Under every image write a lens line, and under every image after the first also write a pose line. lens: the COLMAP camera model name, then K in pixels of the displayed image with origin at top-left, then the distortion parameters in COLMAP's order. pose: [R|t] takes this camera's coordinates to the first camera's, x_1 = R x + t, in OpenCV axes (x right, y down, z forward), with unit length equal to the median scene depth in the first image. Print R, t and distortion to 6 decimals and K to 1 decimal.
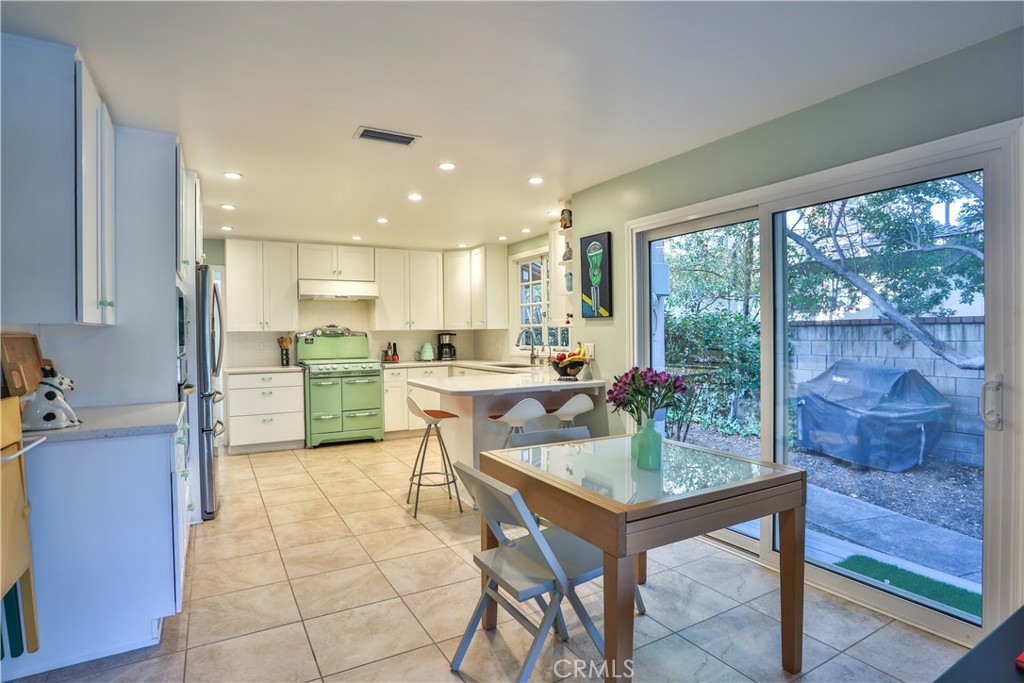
lens RADIAL K [[529.8, 0, 509.0], [0, 529.8, 338.0], [0, 0, 1]] dist [-0.085953, 0.040172]
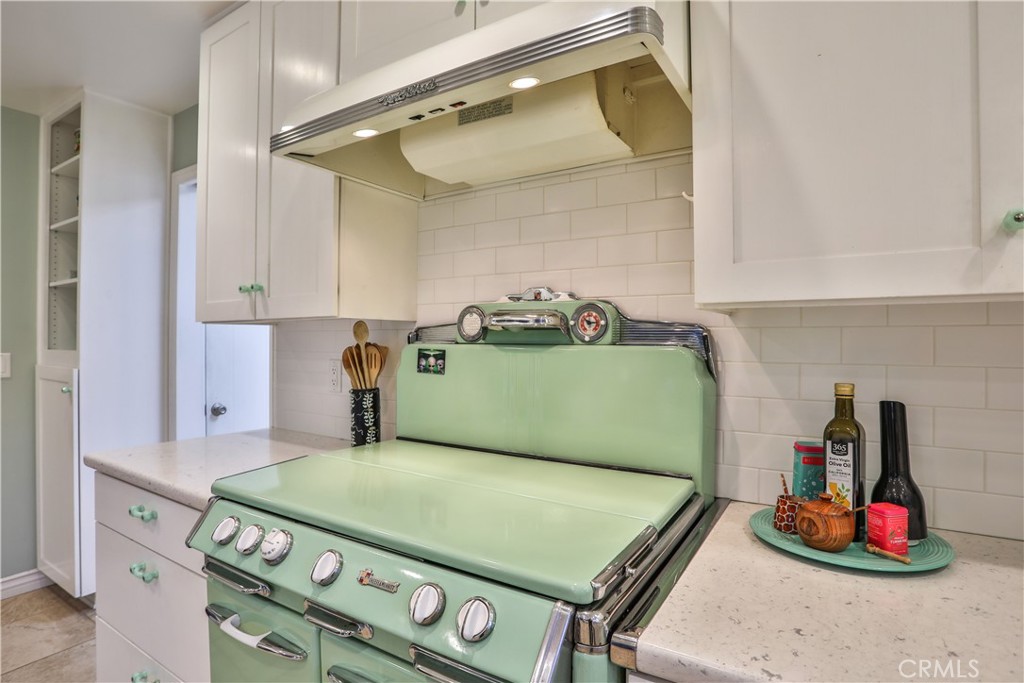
lens RADIAL K [[529.8, 0, 509.0], [0, 529.8, 338.0], [0, 0, 1]] dist [-0.085953, 0.040172]
pose [[0.467799, 0.007756, -0.883801, -0.207217], [-0.013900, 0.999902, 0.001418, -0.006855], [0.883726, 0.011621, 0.467861, 1.179825]]
